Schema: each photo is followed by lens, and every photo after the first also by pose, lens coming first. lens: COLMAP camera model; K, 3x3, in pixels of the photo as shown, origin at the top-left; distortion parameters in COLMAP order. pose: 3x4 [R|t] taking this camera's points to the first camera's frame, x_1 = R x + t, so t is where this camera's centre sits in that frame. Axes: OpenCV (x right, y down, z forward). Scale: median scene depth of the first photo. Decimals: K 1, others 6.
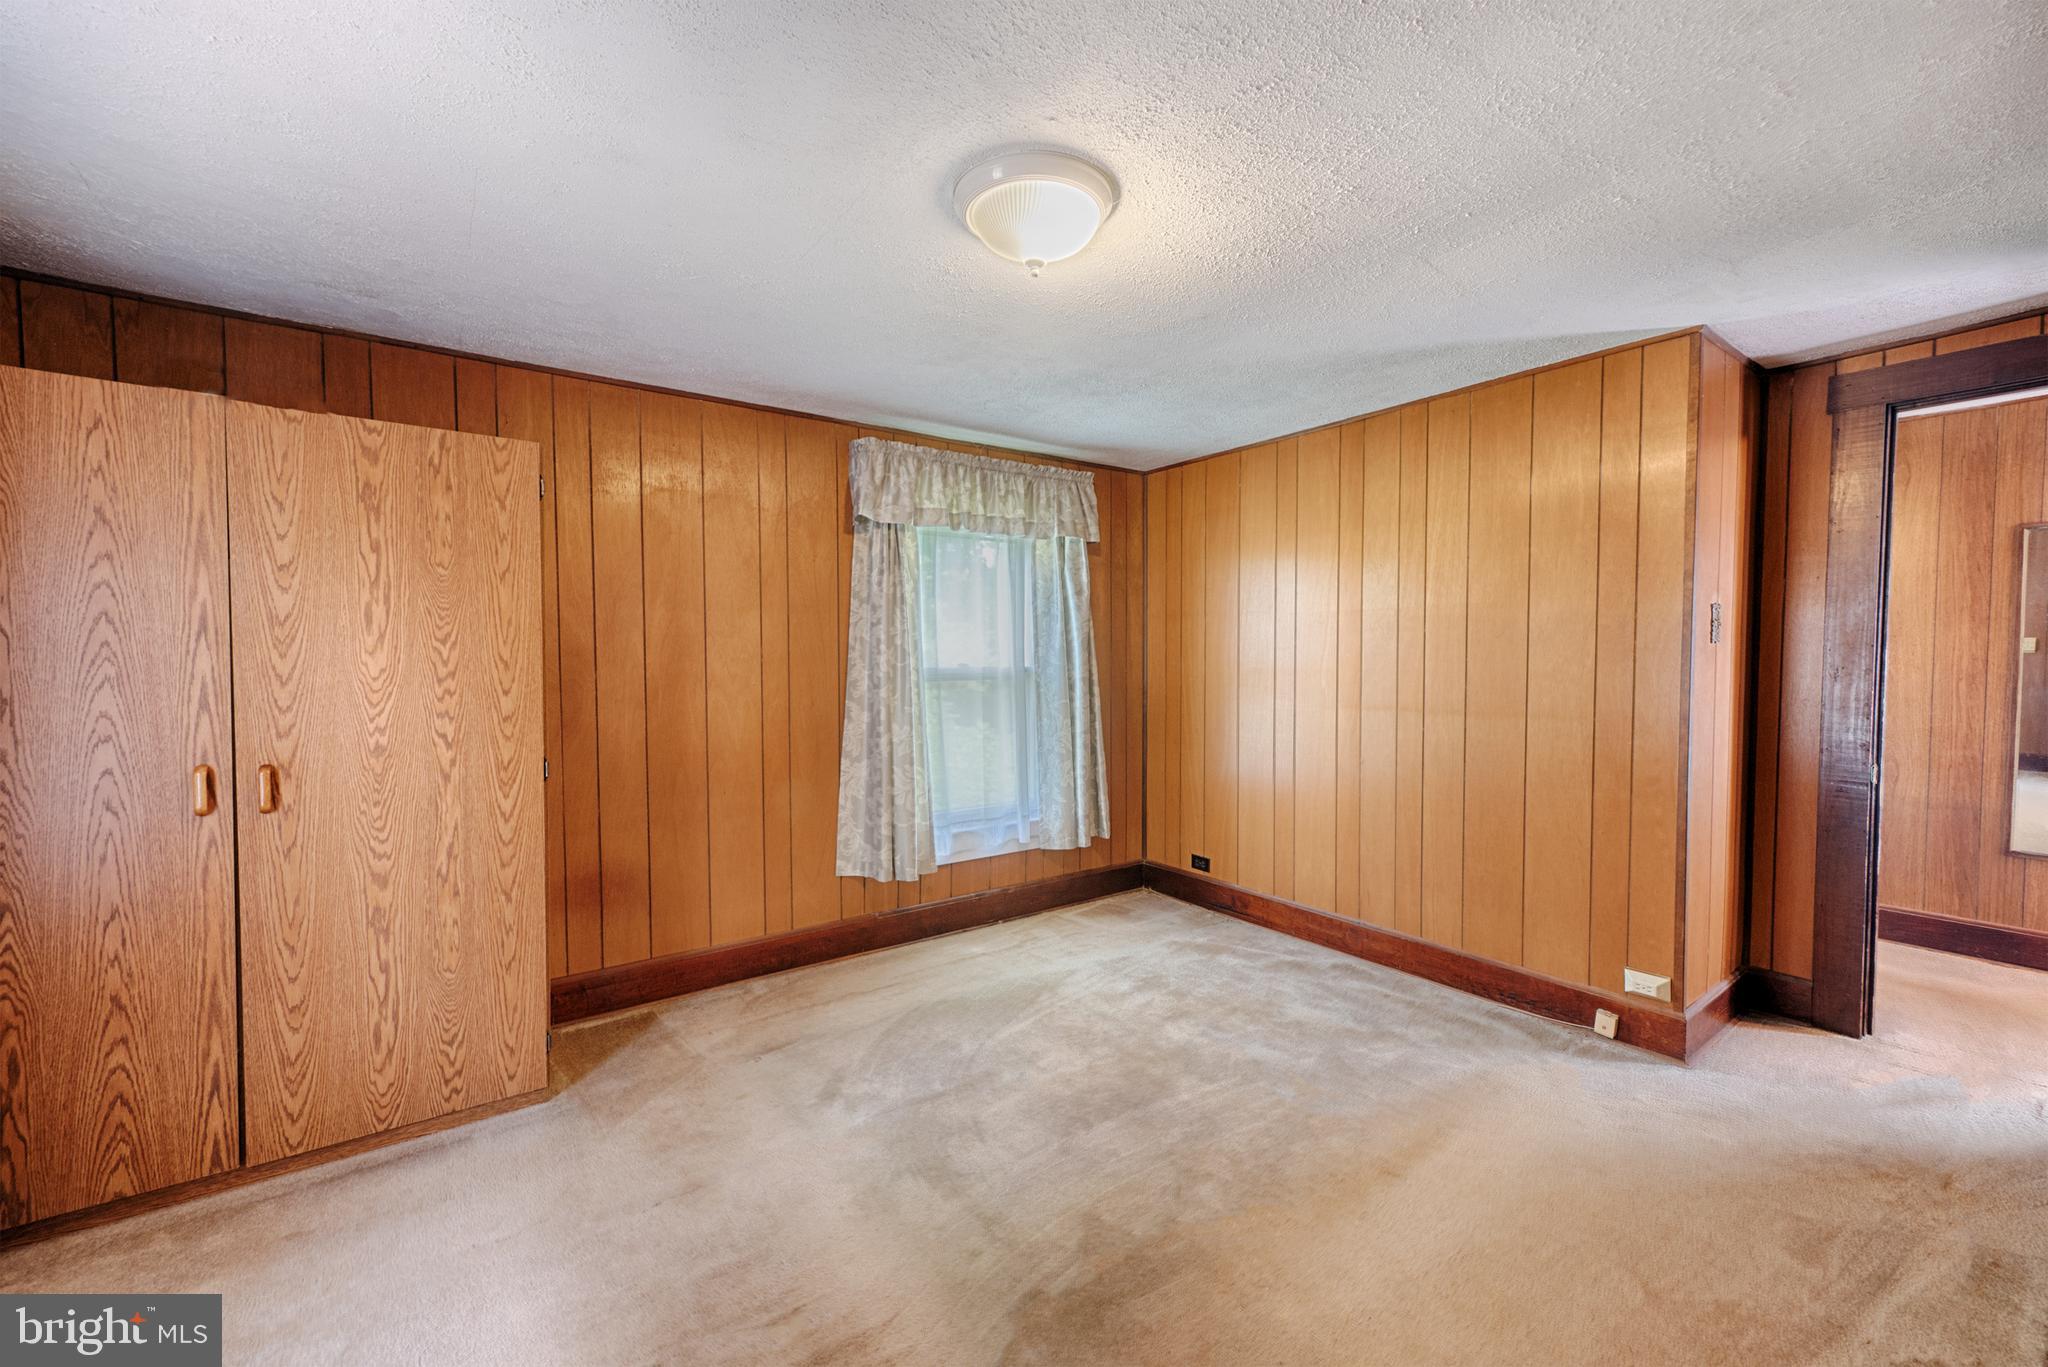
lens RADIAL K [[815.3, 0, 1024.0], [0, 815.3, 683.5], [0, 0, 1]] dist [-0.001382, -0.000347]
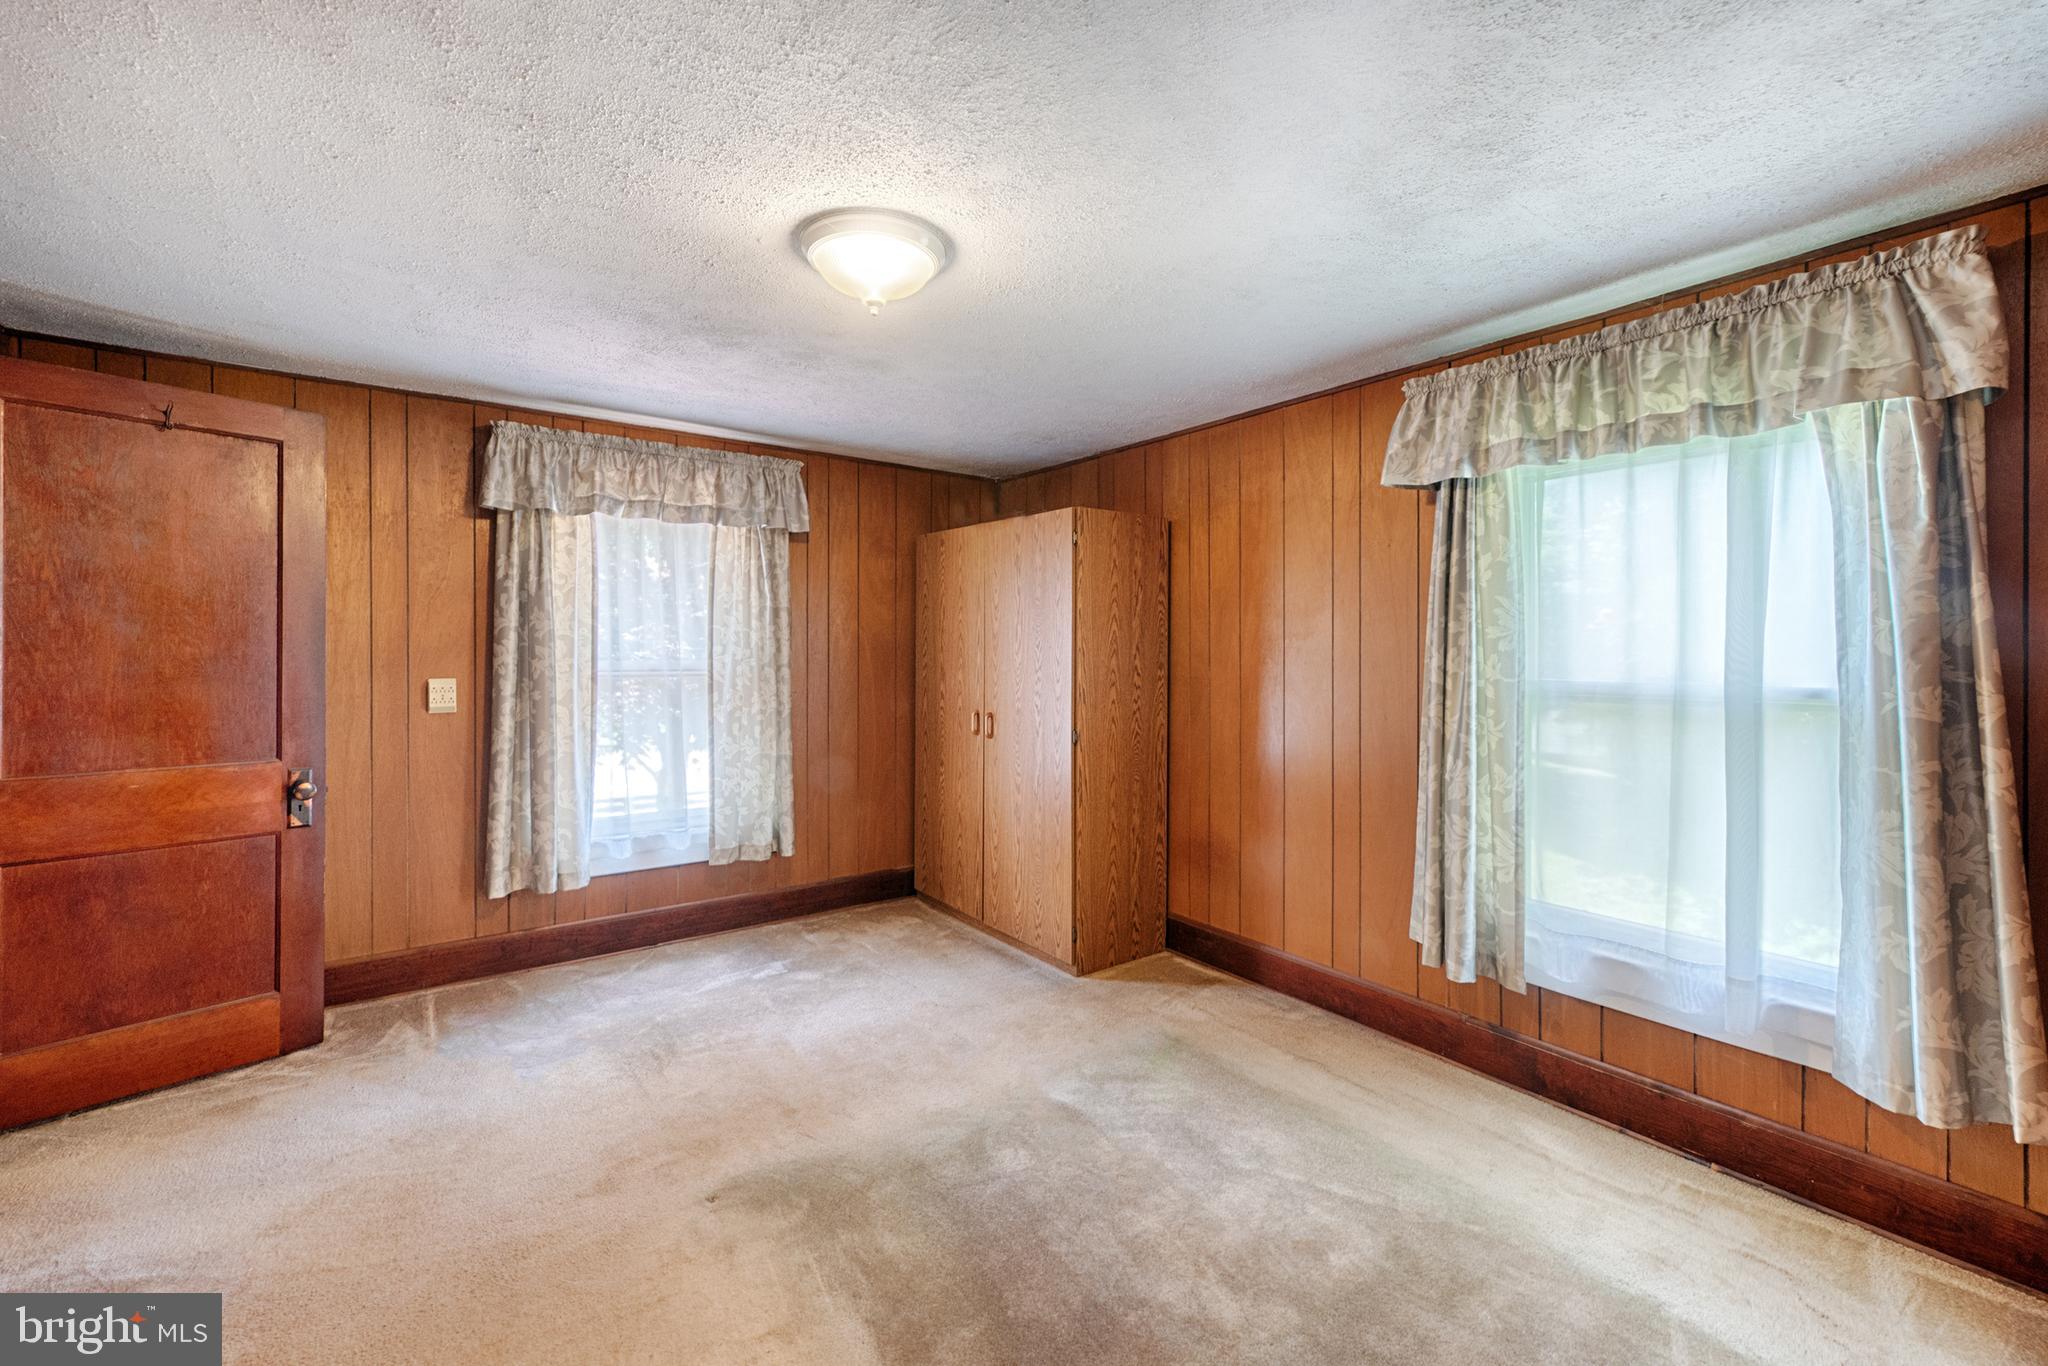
lens RADIAL K [[836.5, 0, 1021.6], [0, 836.5, 660.4], [0, 0, 1]] dist [0.001385, 0.000184]
pose [[0.007407, 0.009413, -0.999928, 0.601838], [-0.044463, 0.998970, 0.009074, -0.025451], [0.998984, 0.044393, 0.007818, 0.629608]]
